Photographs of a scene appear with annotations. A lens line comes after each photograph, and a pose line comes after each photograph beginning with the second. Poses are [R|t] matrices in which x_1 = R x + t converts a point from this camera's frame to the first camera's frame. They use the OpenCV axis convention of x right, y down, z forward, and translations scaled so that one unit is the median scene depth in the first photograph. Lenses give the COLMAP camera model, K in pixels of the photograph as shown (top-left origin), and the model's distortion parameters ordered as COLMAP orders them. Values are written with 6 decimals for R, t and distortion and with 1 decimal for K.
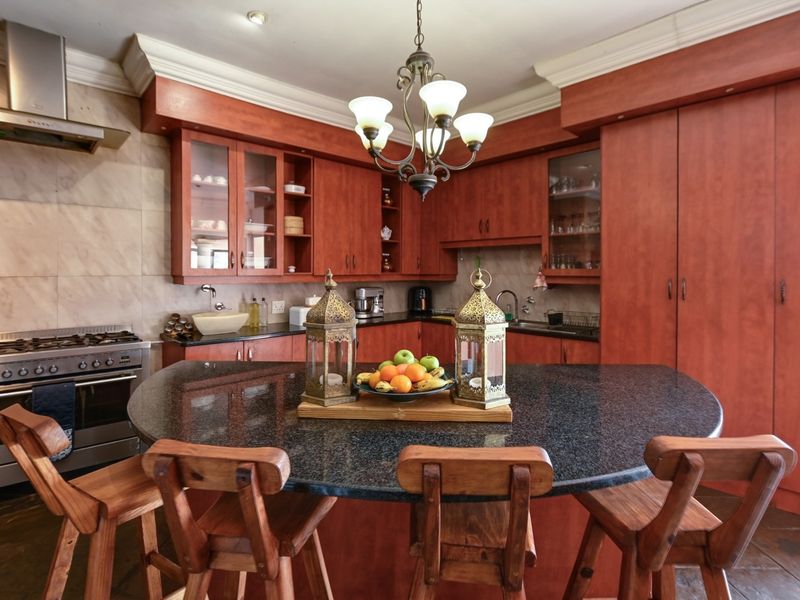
lens RADIAL K [[410.6, 0, 413.1], [0, 410.6, 274.5], [0, 0, 1]] dist [0.000528, -0.000690]
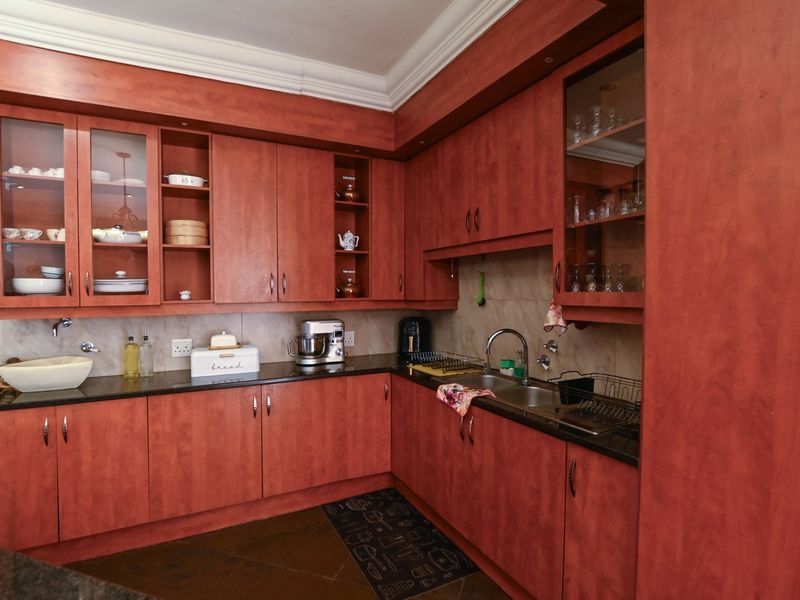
lens RADIAL K [[424.6, 0, 400.0], [0, 424.6, 300.0], [0, 0, 1]] dist [-0.024013, -0.000114]
pose [[0.959032, -0.003484, -0.283278, 0.302747], [0.007258, 0.999898, 0.012272, -0.012815], [0.283206, -0.013825, 0.958959, 0.464756]]
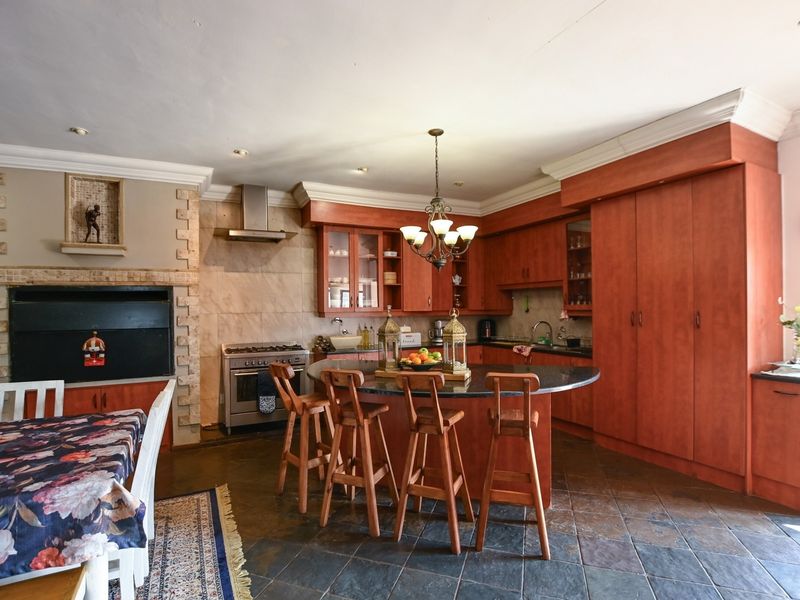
lens RADIAL K [[399.5, 0, 413.9], [0, 399.5, 297.6], [0, 0, 1]] dist [-0.002189, -0.000409]
pose [[0.962238, -0.019834, -0.271486, 0.213591], [0.011752, 0.999439, -0.031364, -0.002493], [0.271955, 0.026989, 0.961931, -0.428753]]
